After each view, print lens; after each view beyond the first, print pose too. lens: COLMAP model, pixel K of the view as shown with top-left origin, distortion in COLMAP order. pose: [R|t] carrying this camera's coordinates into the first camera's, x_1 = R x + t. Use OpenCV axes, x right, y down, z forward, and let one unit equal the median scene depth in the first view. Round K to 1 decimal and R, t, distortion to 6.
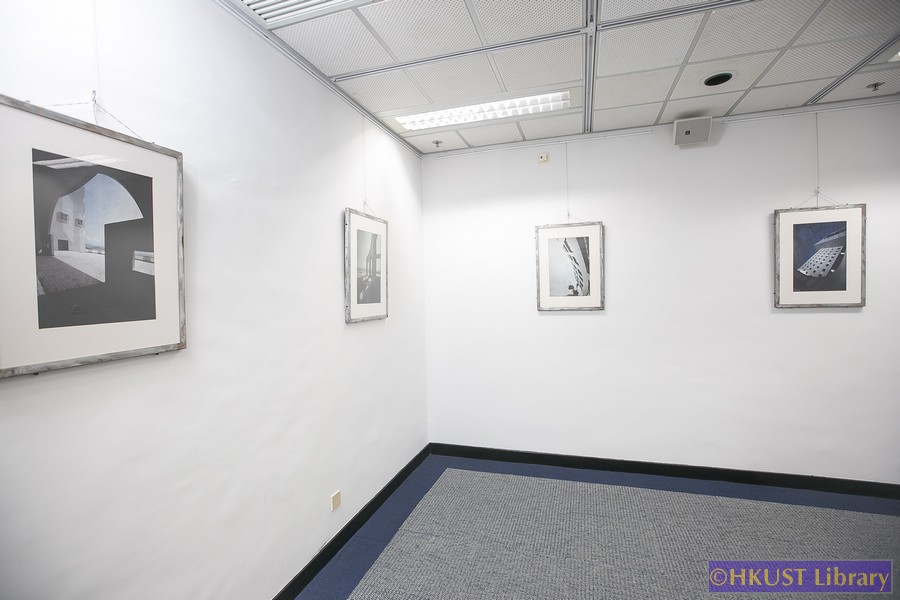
lens RADIAL K [[416.5, 0, 459.9], [0, 416.5, 298.8], [0, 0, 1]] dist [-0.042618, 0.007835]
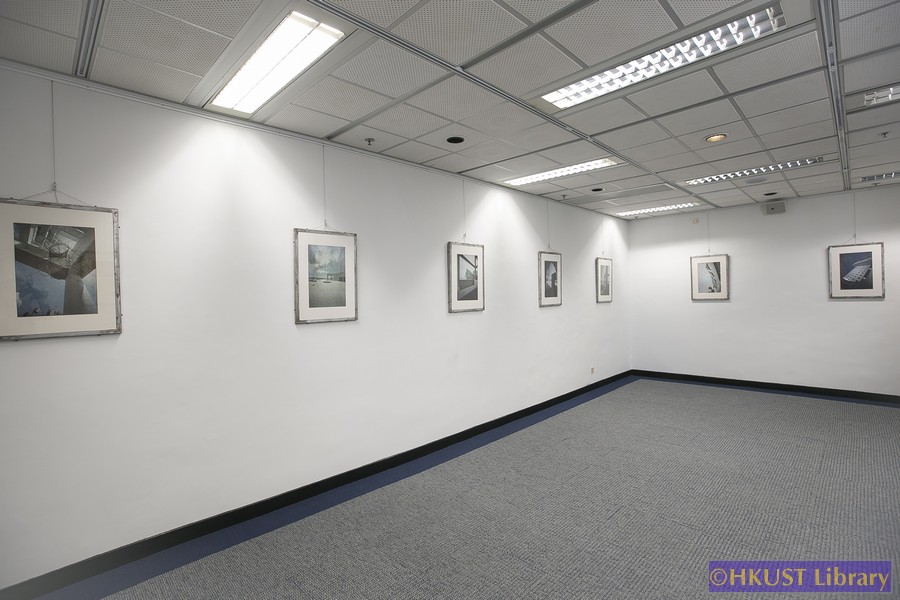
lens RADIAL K [[416.5, 0, 455.0], [0, 416.5, 297.9], [0, 0, 1]] dist [-0.042618, 0.007835]
pose [[0.892091, 0.004428, -0.451834, 0.083156], [-0.006159, 0.999978, -0.002361, 0.034687], [0.451813, 0.004889, 0.892099, -1.446768]]
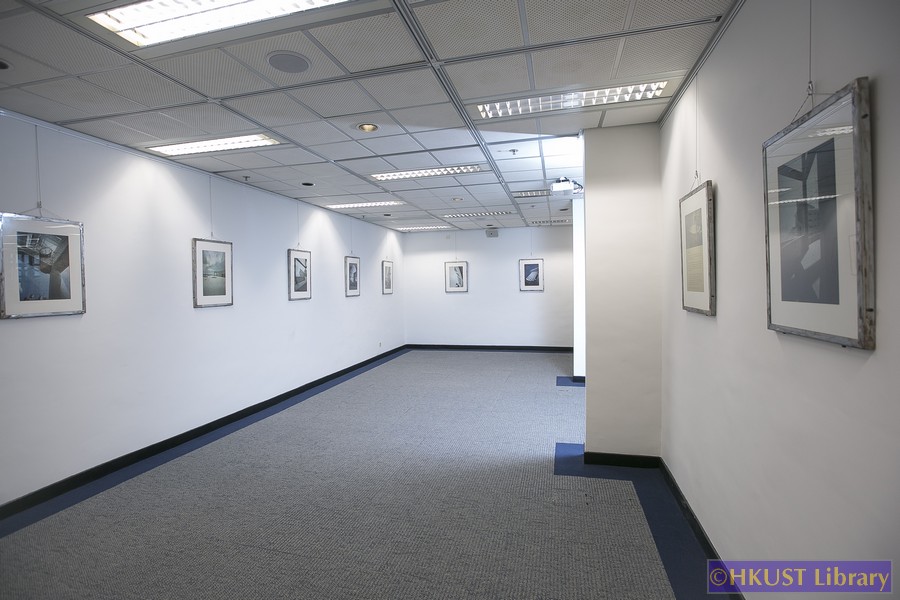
lens RADIAL K [[416.5, 0, 448.1], [0, 416.5, 291.9], [0, 0, 1]] dist [-0.042618, 0.007835]
pose [[0.998227, 0.003338, 0.059430, 0.047973], [-0.002965, 0.999975, -0.006360, 0.051829], [-0.059450, 0.006173, 0.998212, -2.149186]]
